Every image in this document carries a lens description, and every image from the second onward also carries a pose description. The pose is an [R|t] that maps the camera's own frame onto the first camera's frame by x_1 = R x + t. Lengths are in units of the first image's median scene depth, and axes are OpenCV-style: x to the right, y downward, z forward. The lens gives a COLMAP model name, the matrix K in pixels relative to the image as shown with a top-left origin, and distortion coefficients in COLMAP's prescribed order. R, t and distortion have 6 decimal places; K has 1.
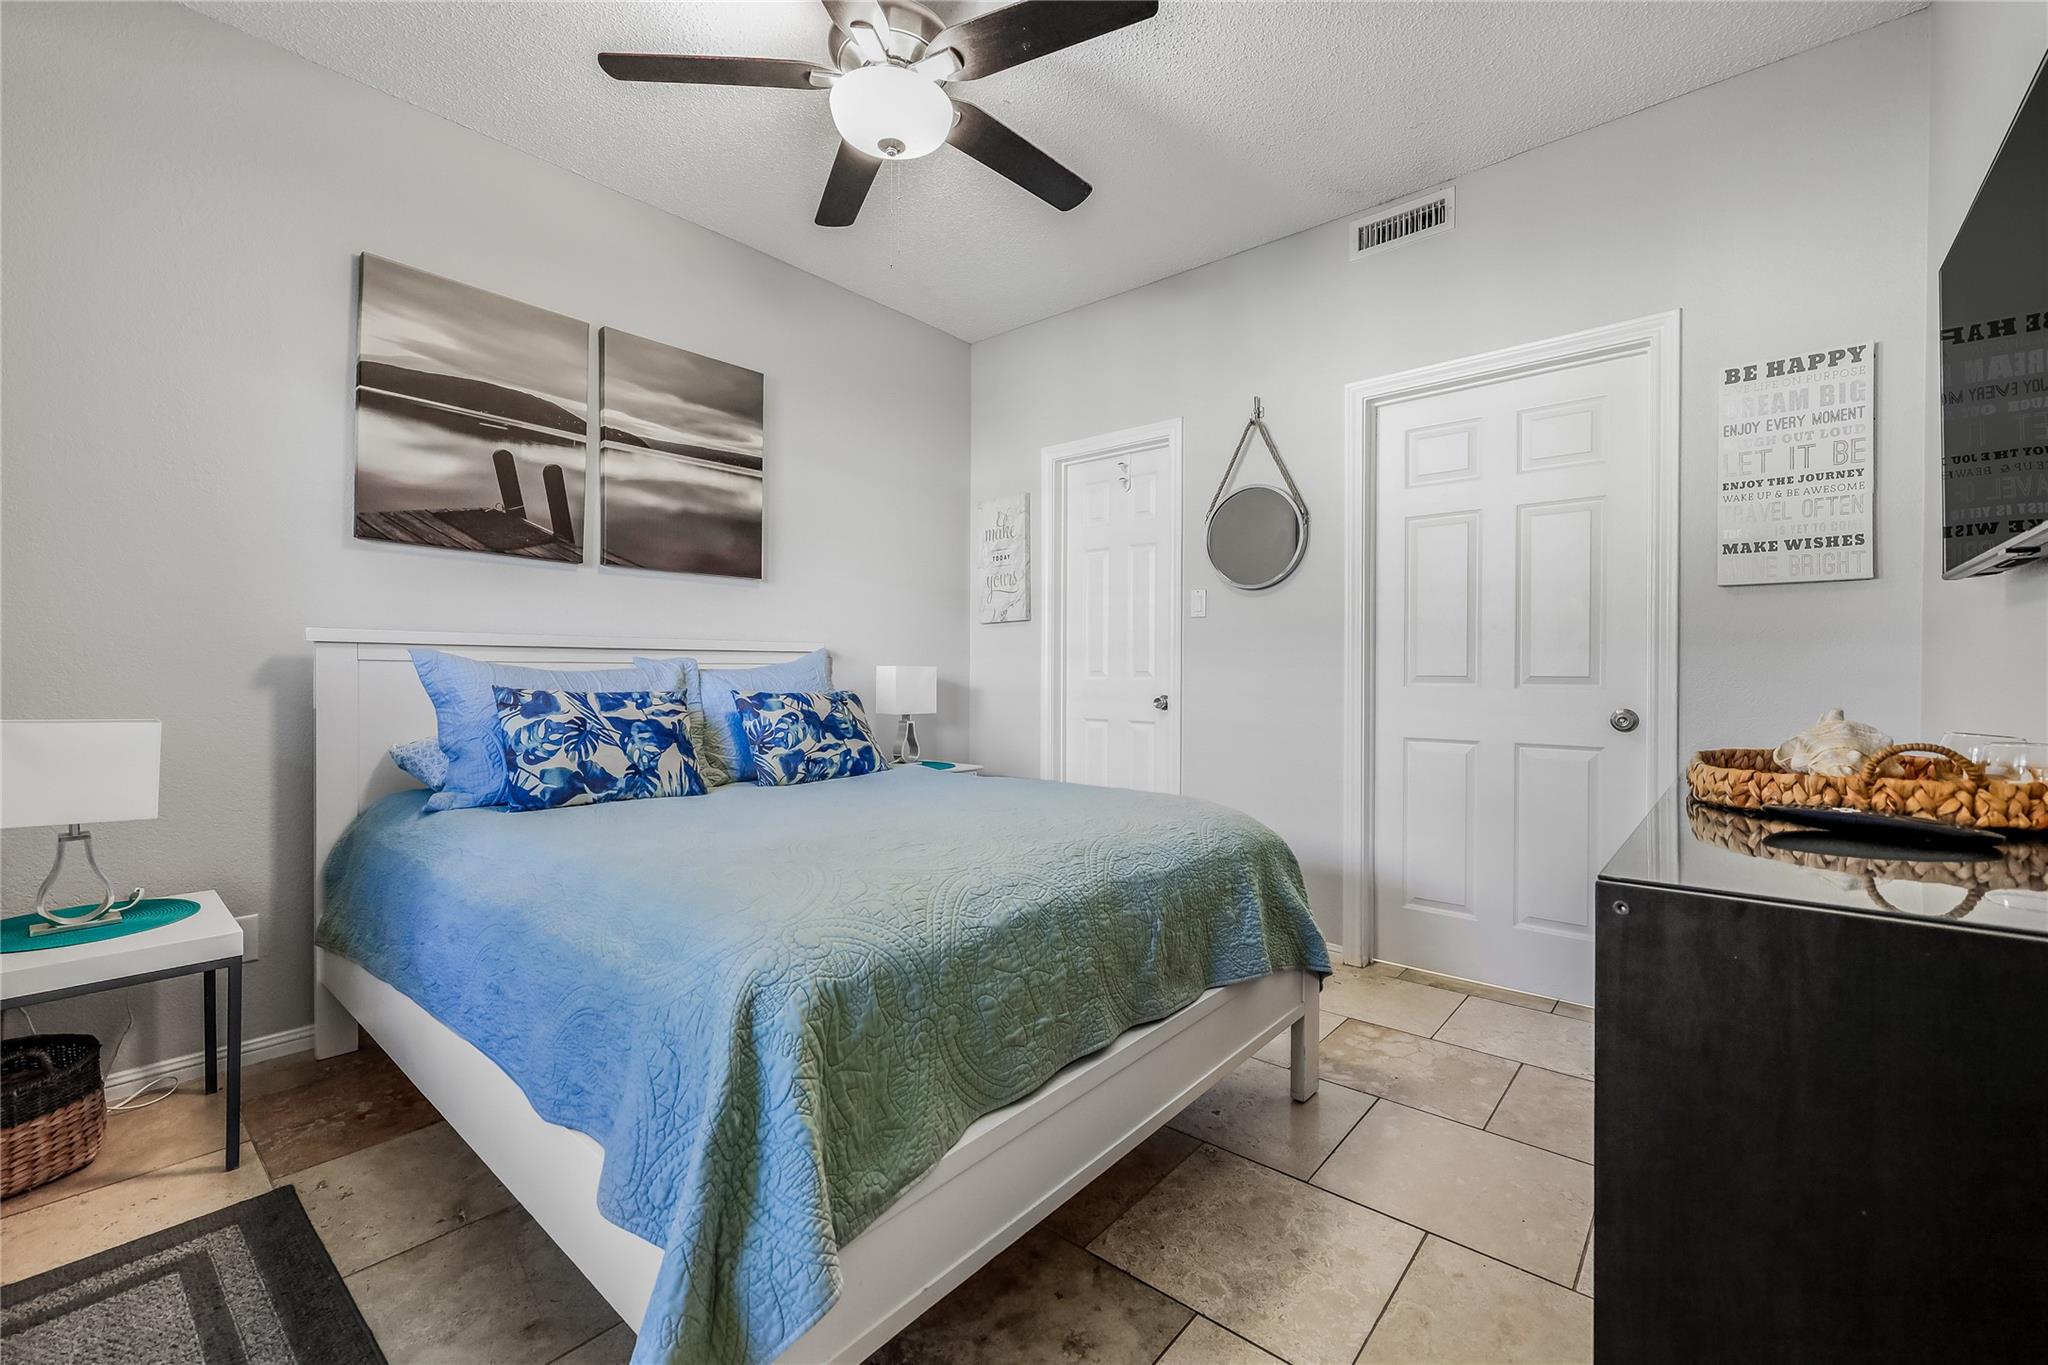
lens RADIAL K [[846.8, 0, 1024.0], [0, 846.8, 682.5], [0, 0, 1]] dist [-0.000583, 0.000051]
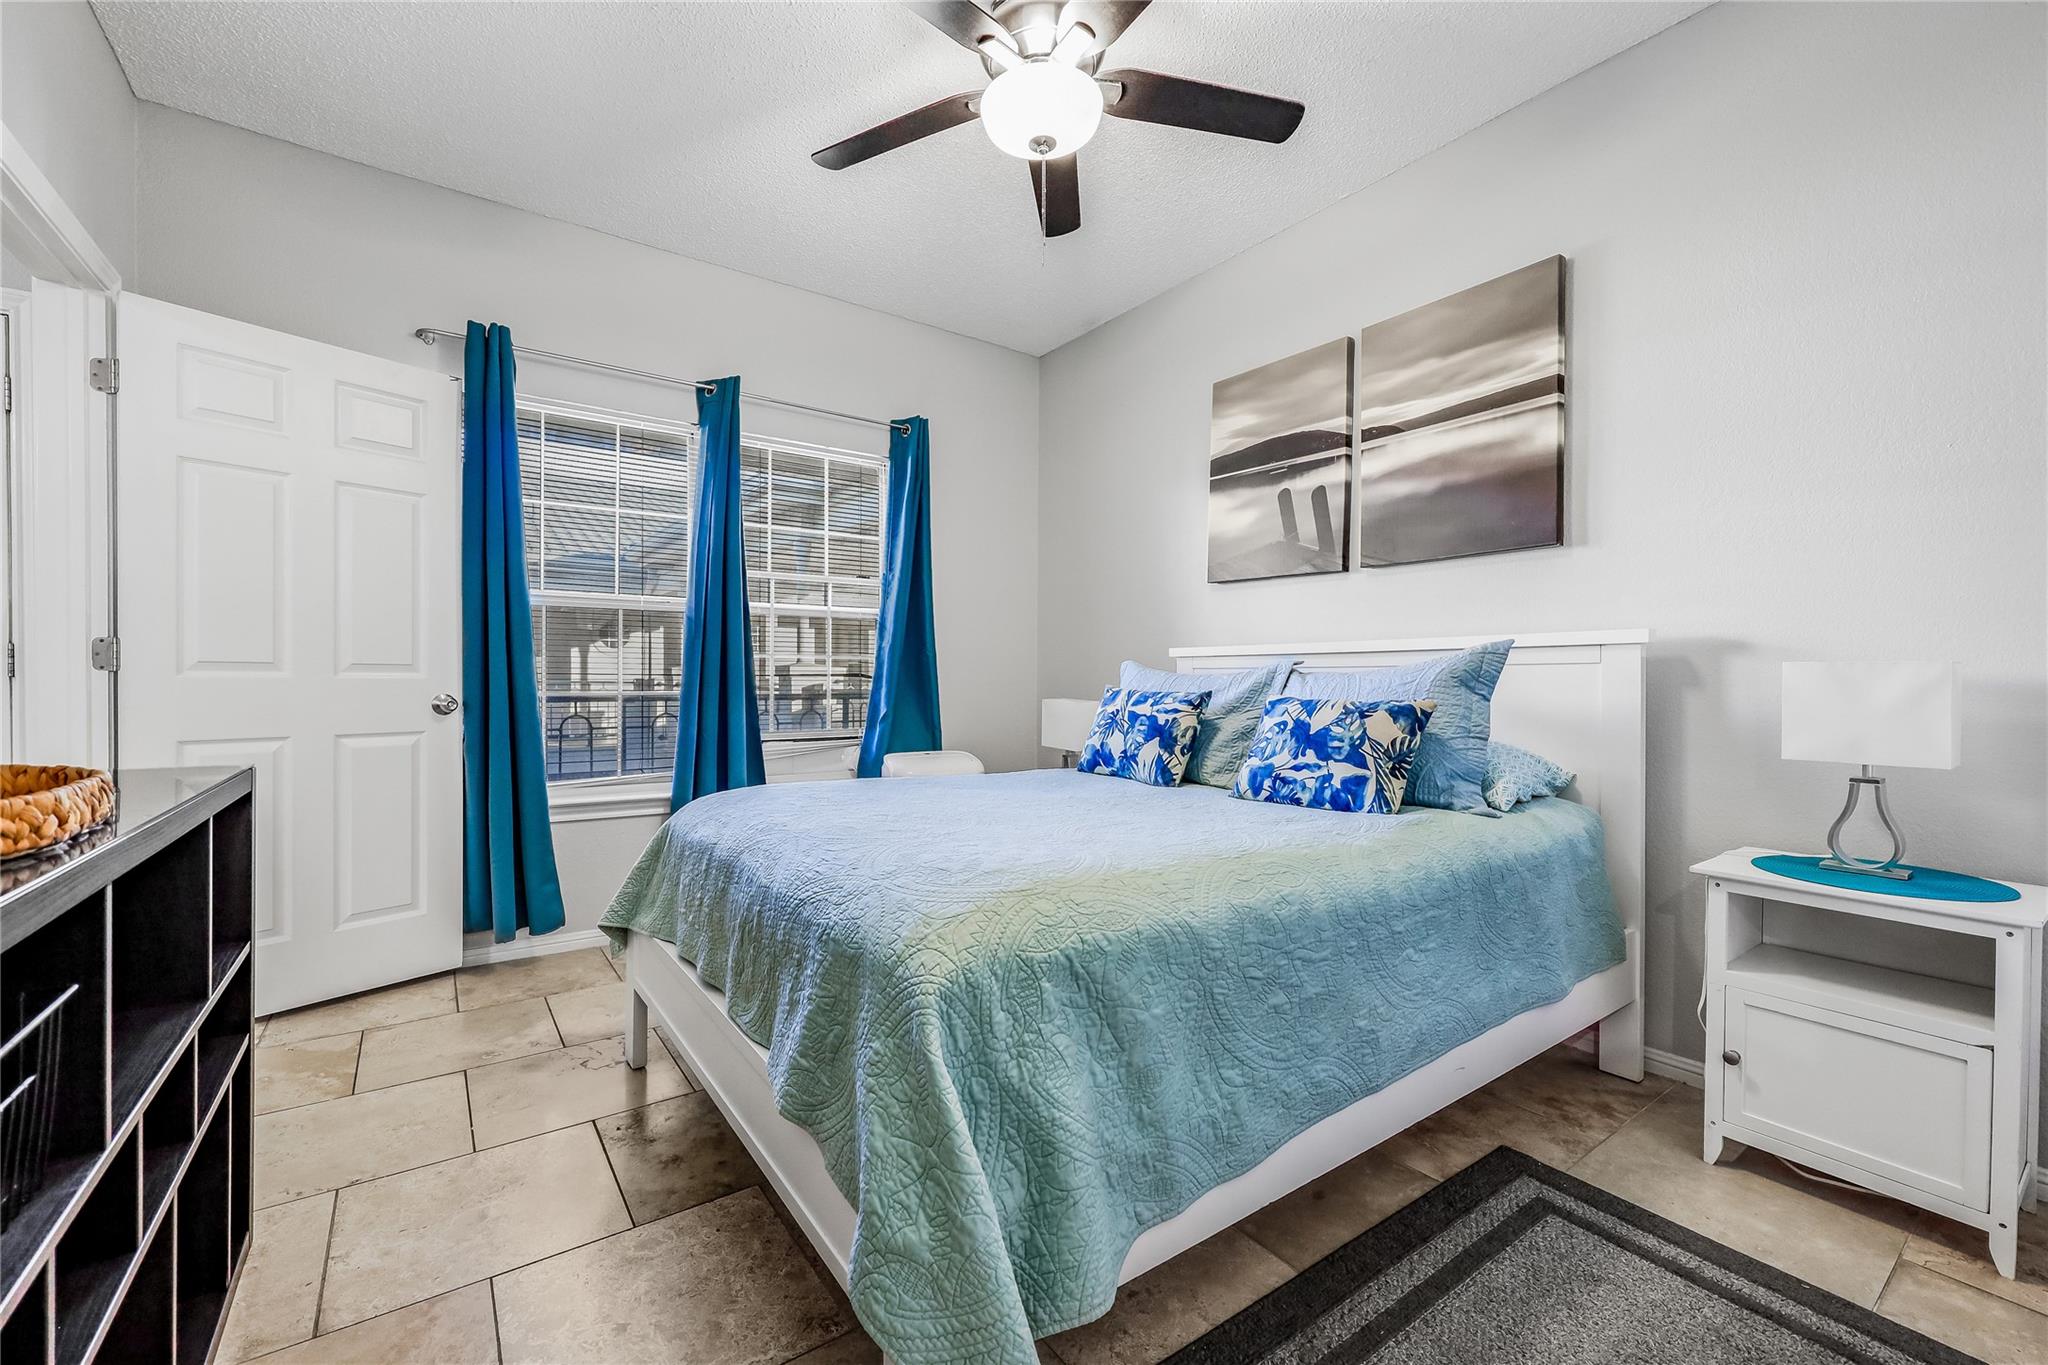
lens RADIAL K [[846.8, 0, 1024.0], [0, 846.8, 682.5], [0, 0, 1]] dist [-0.000583, 0.000051]
pose [[-0.250364, 0.005762, -0.968135, 0.626971], [-0.011085, 0.999900, 0.008818, -0.008908], [0.968088, 0.012940, -0.250275, 0.947144]]
